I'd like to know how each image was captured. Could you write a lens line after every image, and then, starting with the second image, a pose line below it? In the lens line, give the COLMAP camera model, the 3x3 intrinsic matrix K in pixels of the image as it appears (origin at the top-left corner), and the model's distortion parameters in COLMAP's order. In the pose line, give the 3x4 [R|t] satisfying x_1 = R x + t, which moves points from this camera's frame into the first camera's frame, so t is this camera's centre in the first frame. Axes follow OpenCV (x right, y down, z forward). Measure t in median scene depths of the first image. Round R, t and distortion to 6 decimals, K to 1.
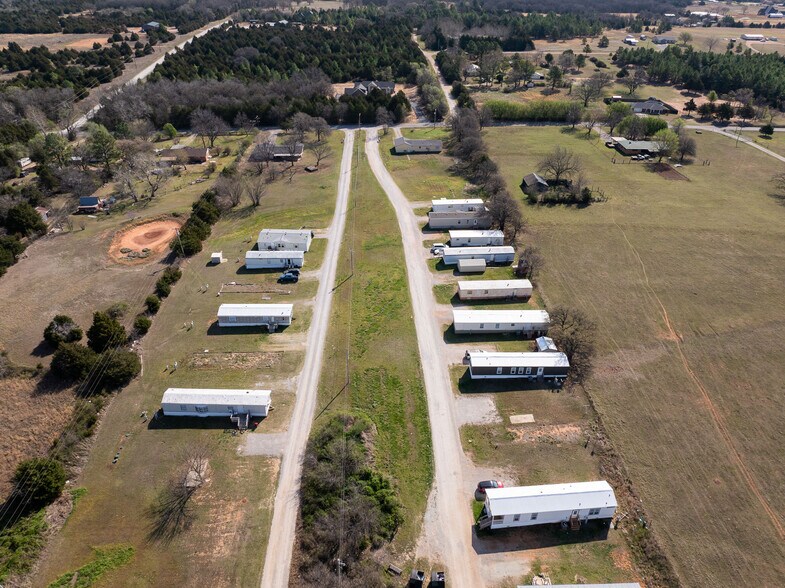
lens RADIAL K [[561.6, 0, 395.9], [0, 561.6, 293.5], [0, 0, 1]] dist [-0.038684, 0.002975]
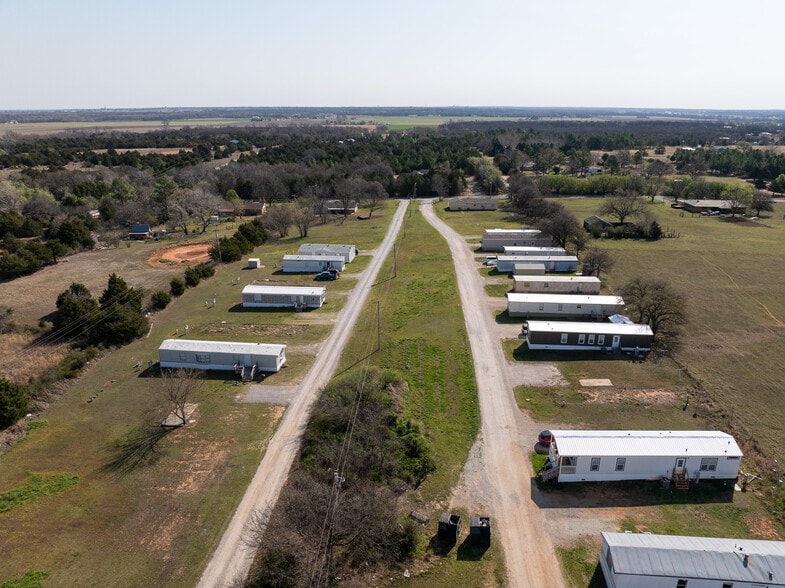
lens RADIAL K [[555.5, 0, 395.8], [0, 555.5, 292.2], [0, 0, 1]] dist [-0.039325, 0.003206]
pose [[0.993990, 0.019435, -0.107734, 0.017668], [-0.045238, 0.969080, -0.242565, 0.179815], [0.099688, 0.245981, 0.964135, 0.120252]]
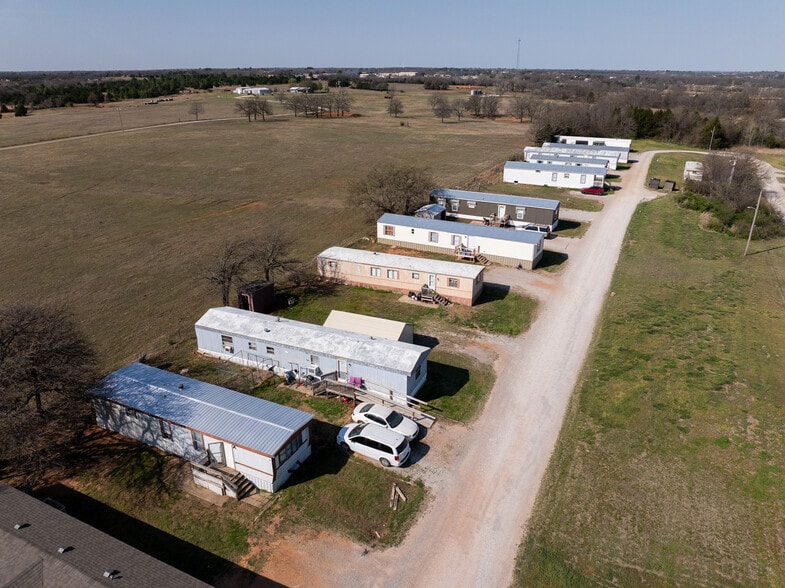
lens RADIAL K [[559.3, 0, 395.9], [0, 559.3, 285.1], [0, 0, 1]] dist [-0.044630, 0.010716]
pose [[-0.874761, -0.190635, 0.445479, -0.013419], [0.251280, 0.607609, 0.753439, -0.264289], [-0.414308, 0.771019, -0.483610, 0.979637]]
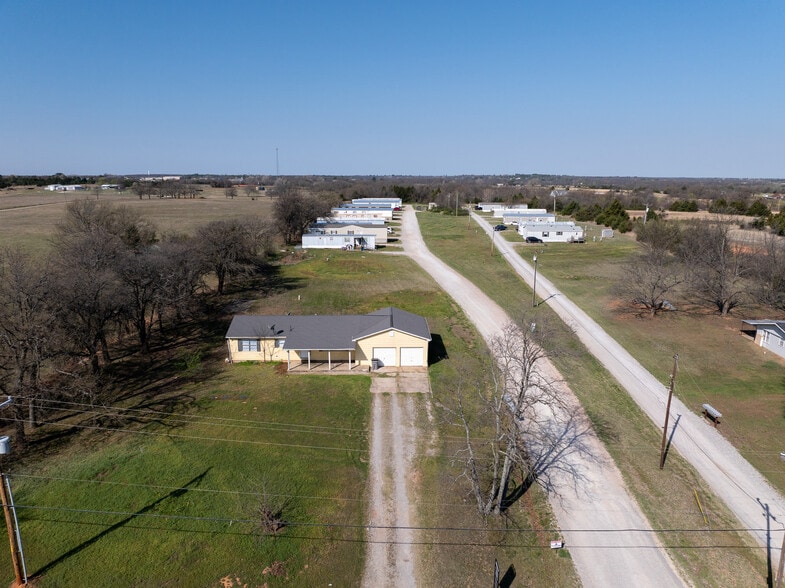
lens RADIAL K [[552.2, 0, 395.3], [0, 552.2, 290.8], [0, 0, 1]] dist [-0.040497, 0.003383]
pose [[-0.997505, -0.030911, 0.063464, -0.003253], [0.022663, 0.711207, 0.702617, -0.628304], [-0.066854, 0.702303, -0.708732, 1.621734]]
